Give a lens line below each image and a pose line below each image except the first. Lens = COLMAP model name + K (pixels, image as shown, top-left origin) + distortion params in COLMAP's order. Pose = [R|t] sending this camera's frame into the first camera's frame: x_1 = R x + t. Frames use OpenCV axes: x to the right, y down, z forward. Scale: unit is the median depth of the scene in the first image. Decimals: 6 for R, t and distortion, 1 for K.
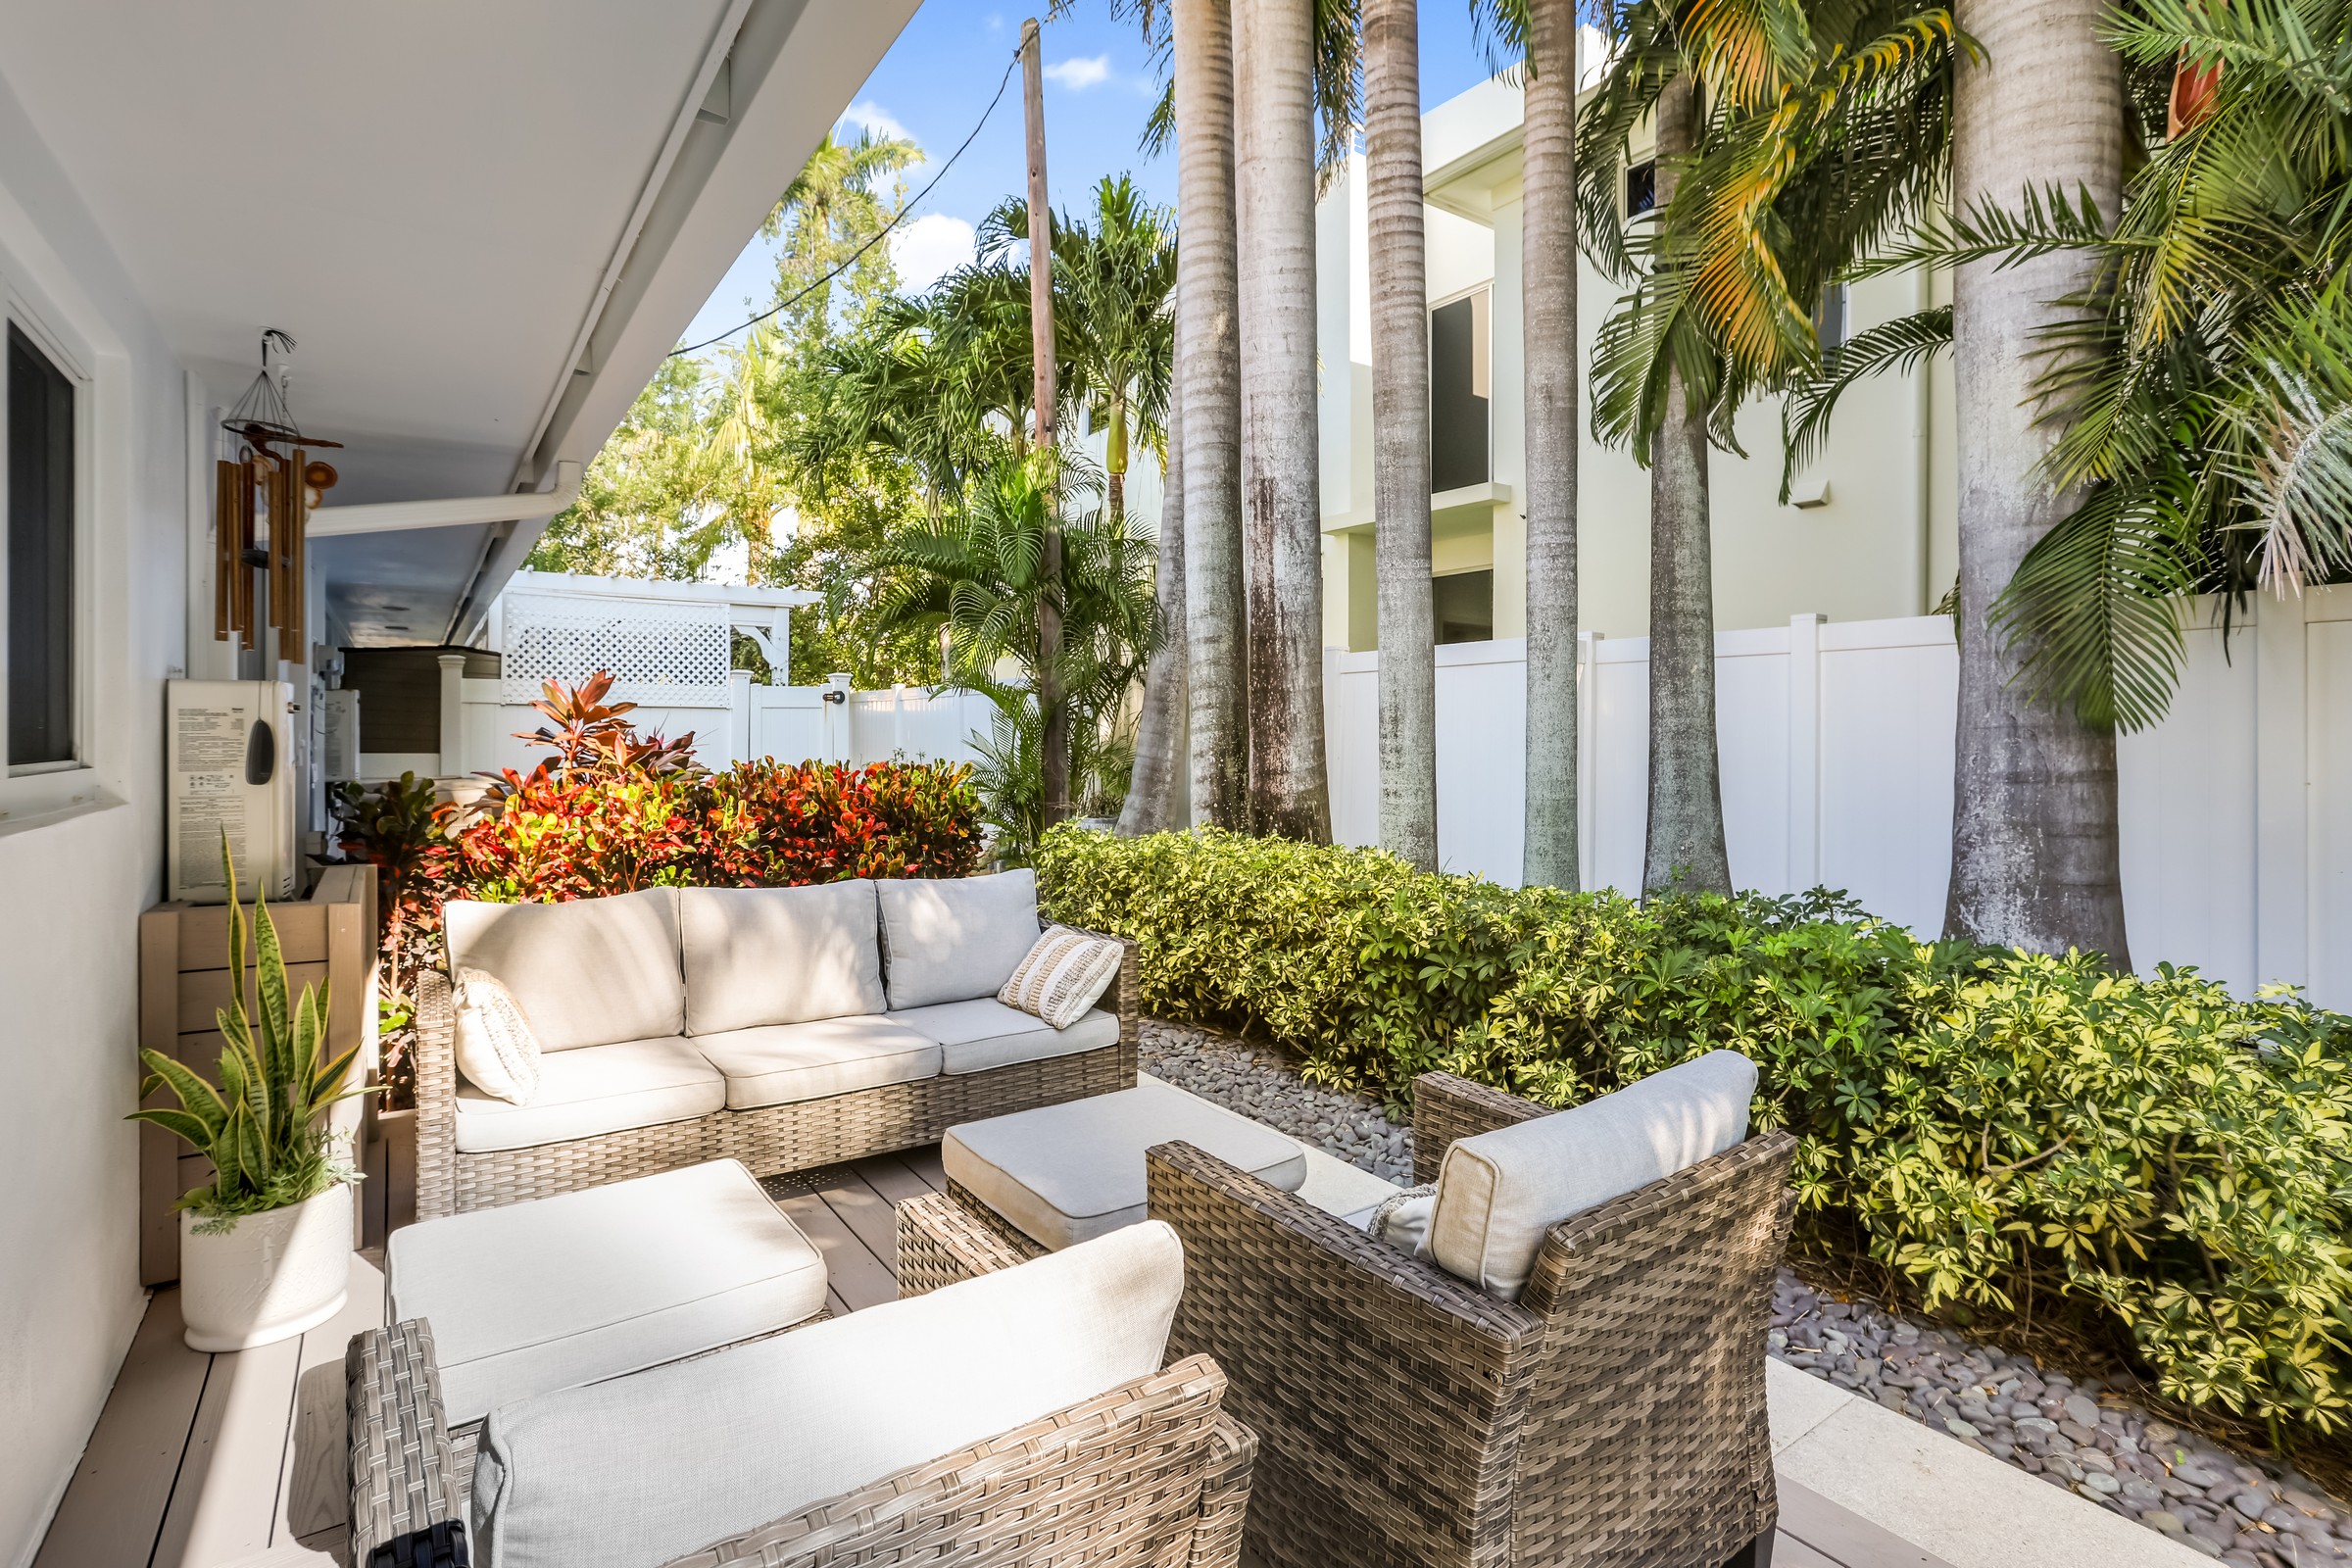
lens RADIAL K [[1139.1, 0, 1177.1], [0, 1139.1, 762.3], [0, 0, 1]] dist [-0.005209, 0.002005]
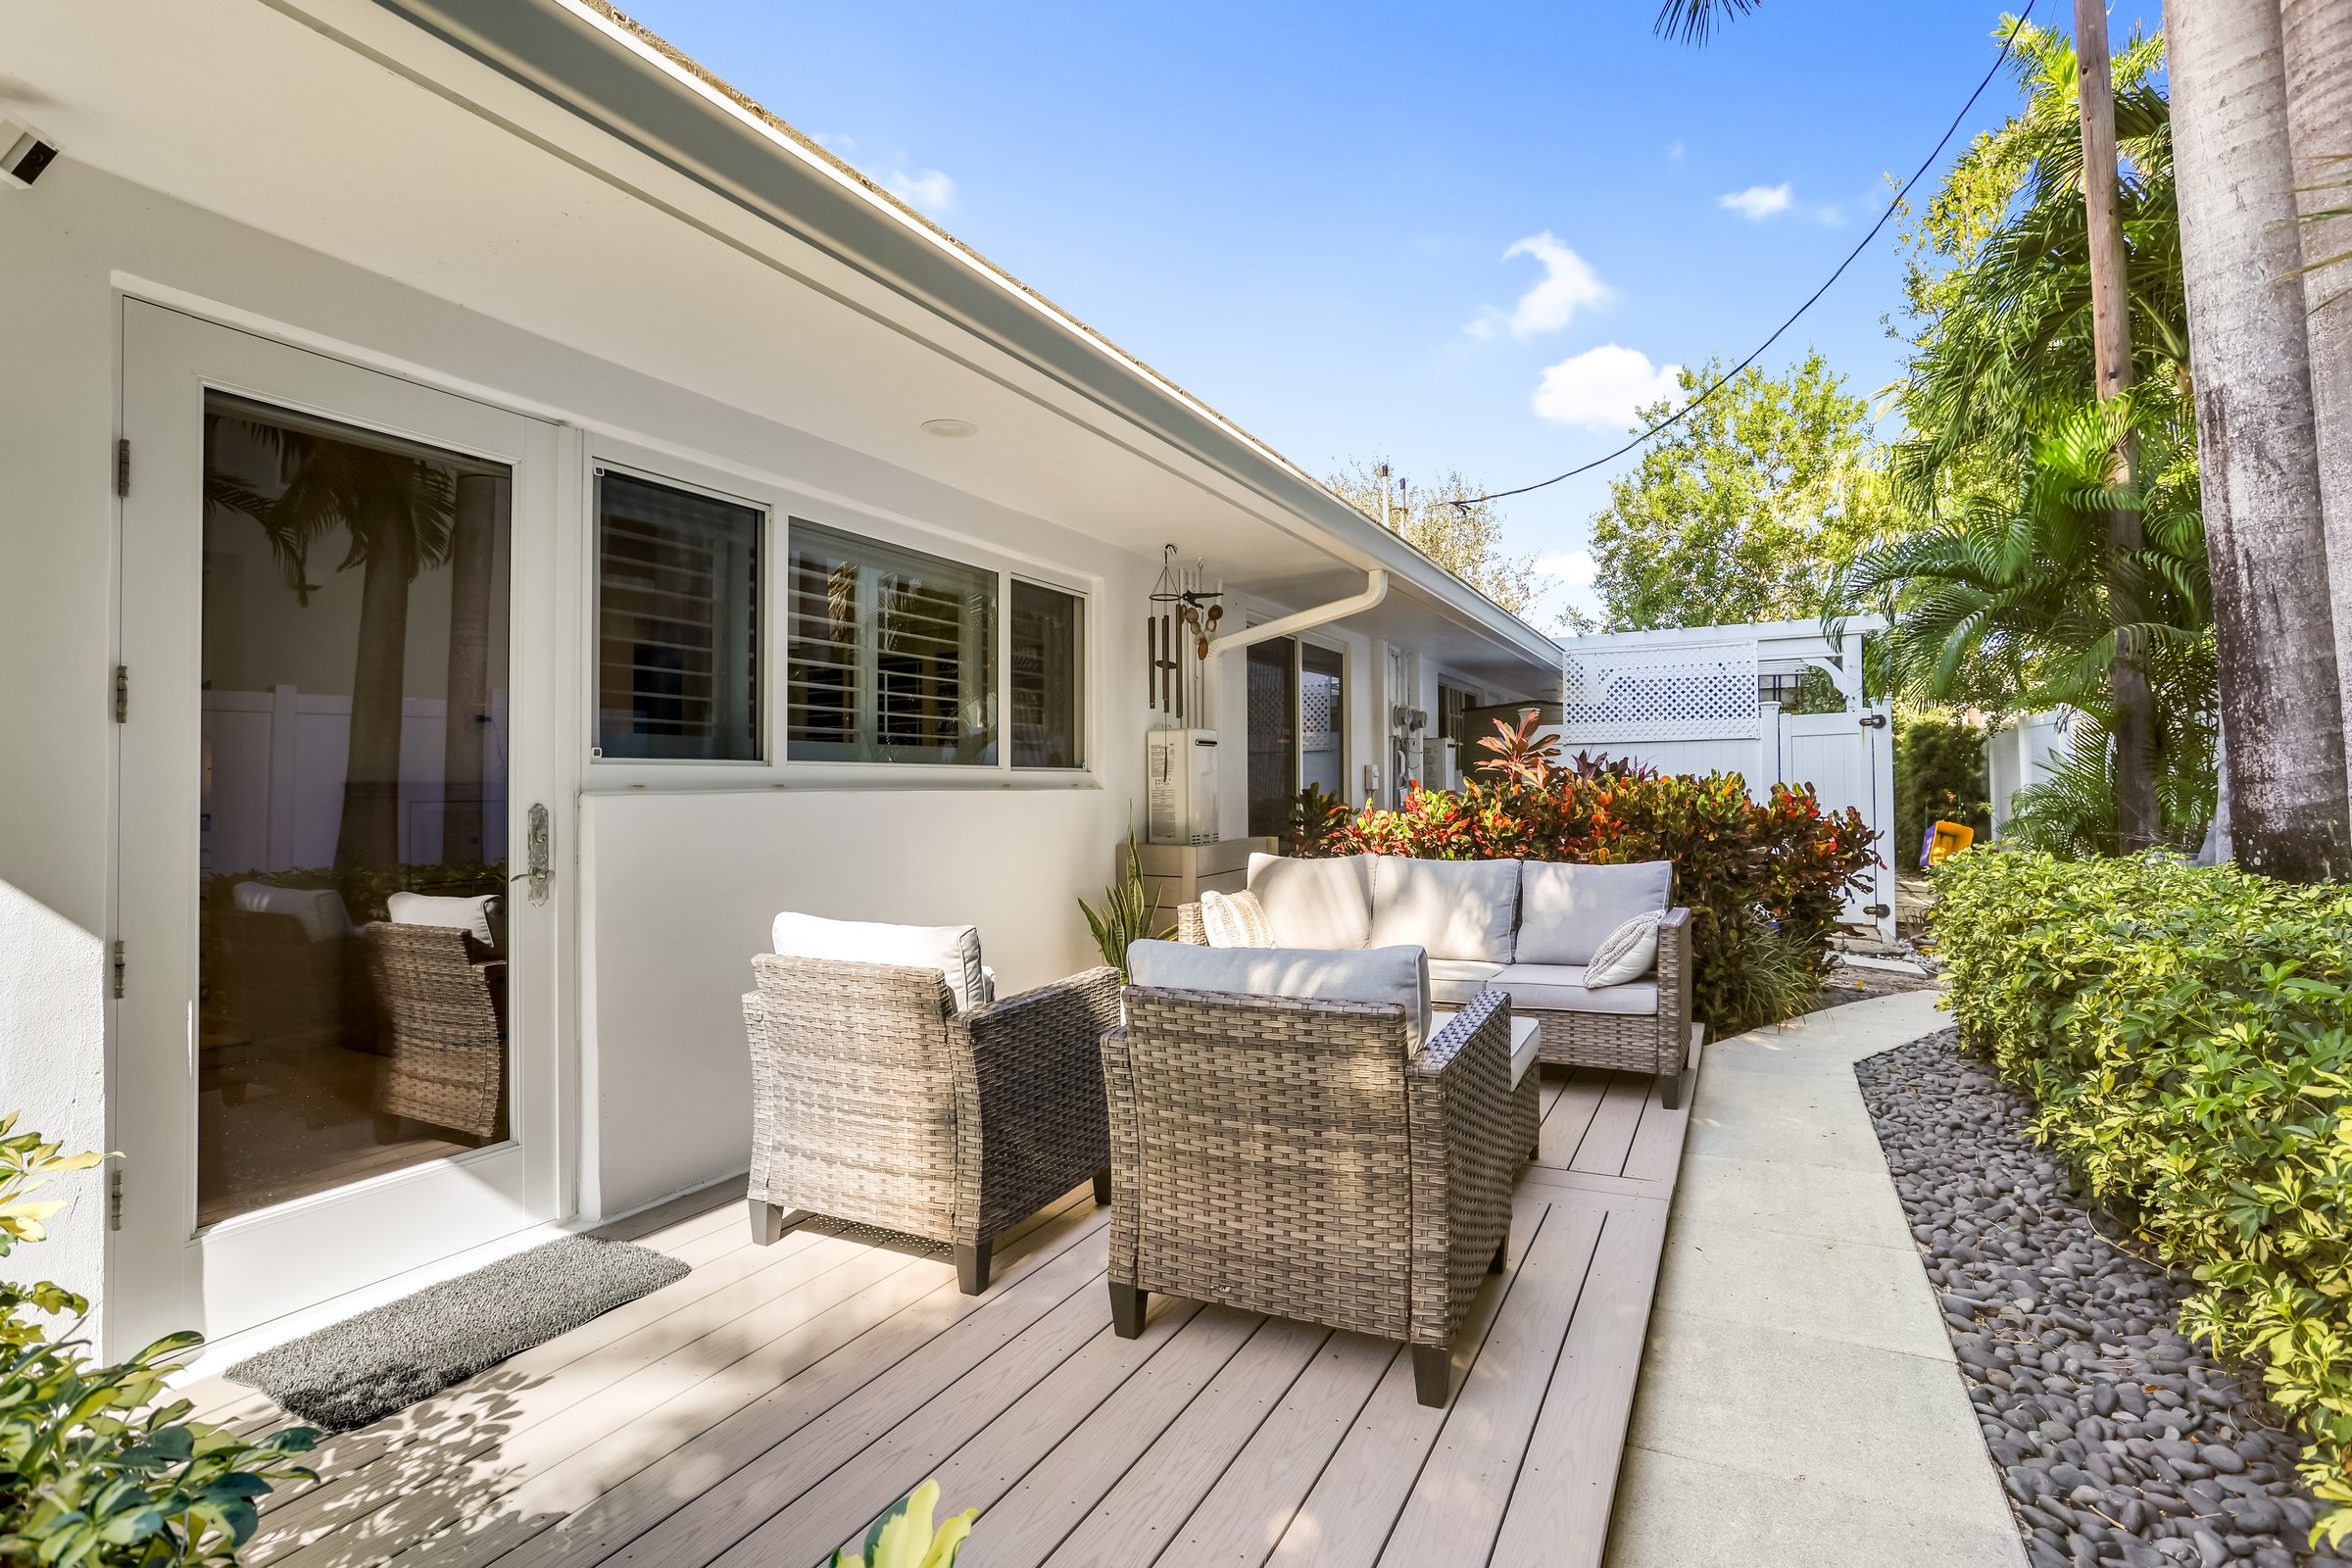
lens RADIAL K [[1139.1, 0, 1185.6], [0, 1139.1, 786.6], [0, 0, 1]] dist [-0.005209, 0.002005]
pose [[0.486215, -0.017835, -0.873657, 0.395870], [-0.002098, 0.999765, -0.021577, 0.030442], [0.873836, 0.012324, 0.486064, 0.044054]]
